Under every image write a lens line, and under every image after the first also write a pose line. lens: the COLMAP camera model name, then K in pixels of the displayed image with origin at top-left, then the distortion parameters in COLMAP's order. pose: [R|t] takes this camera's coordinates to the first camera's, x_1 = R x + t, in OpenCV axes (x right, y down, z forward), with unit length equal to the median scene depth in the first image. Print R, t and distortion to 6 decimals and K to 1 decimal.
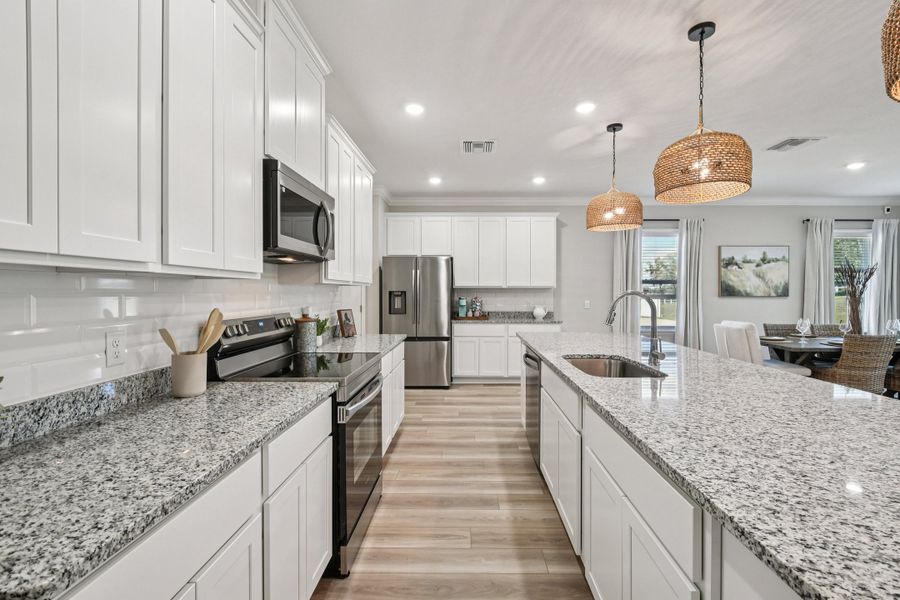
lens RADIAL K [[396.6, 0, 460.8], [0, 396.6, 293.4], [0, 0, 1]] dist [0.003870, -0.002498]
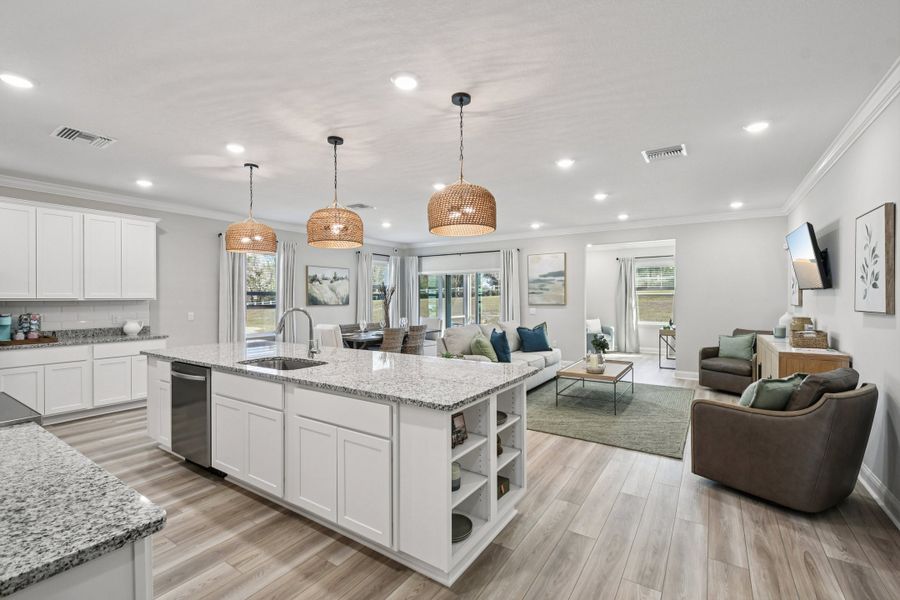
lens RADIAL K [[396.6, 0, 459.9], [0, 396.6, 297.5], [0, 0, 1]] dist [0.003870, -0.002498]
pose [[0.530794, -0.002974, 0.847496, -0.168443], [0.005947, 0.999982, -0.000216, -0.015251], [-0.847480, 0.005155, 0.530802, -0.087189]]
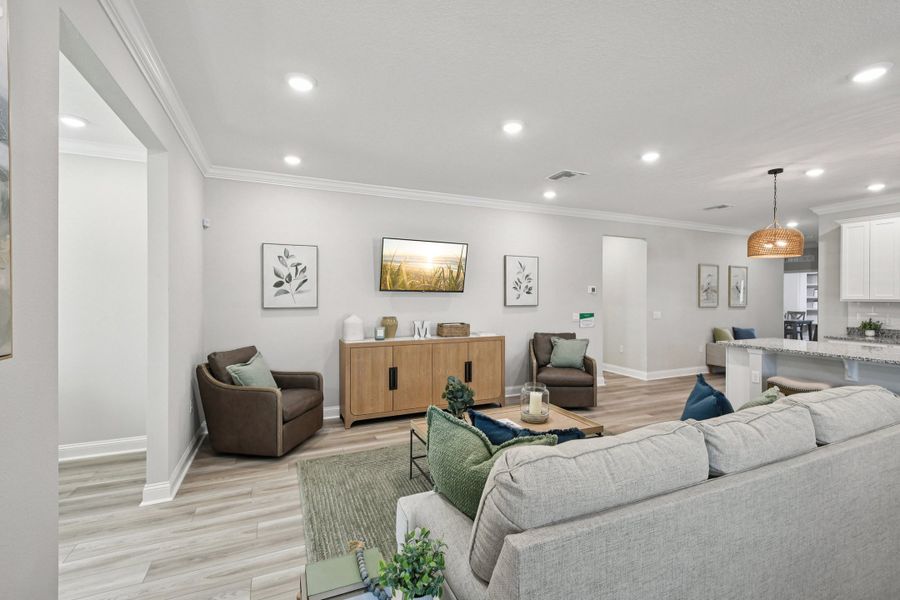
lens RADIAL K [[396.6, 0, 464.1], [0, 396.6, 300.9], [0, 0, 1]] dist [0.003870, -0.002498]
pose [[-0.904565, 0.000418, -0.426335, 1.054606], [-0.006171, 0.999882, 0.014072, -0.019069], [0.426291, 0.015360, -0.904456, 0.576467]]
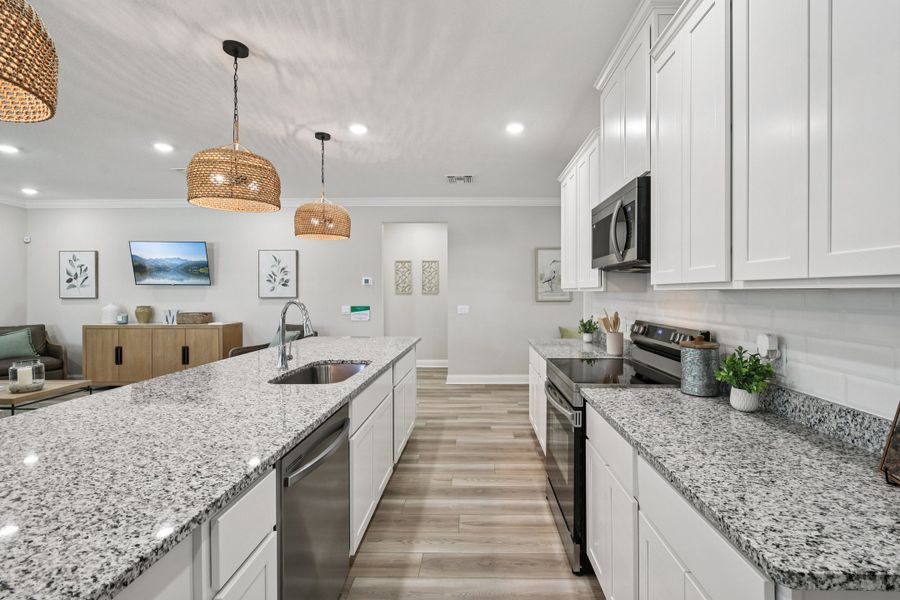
lens RADIAL K [[396.6, 0, 469.7], [0, 396.6, 292.5], [0, 0, 1]] dist [0.003870, -0.002498]
pose [[-0.999971, -0.000832, 0.007547, -0.000697], [-0.000815, 0.999997, 0.002362, -0.010209], [-0.007549, 0.002356, -0.999969, 0.770672]]
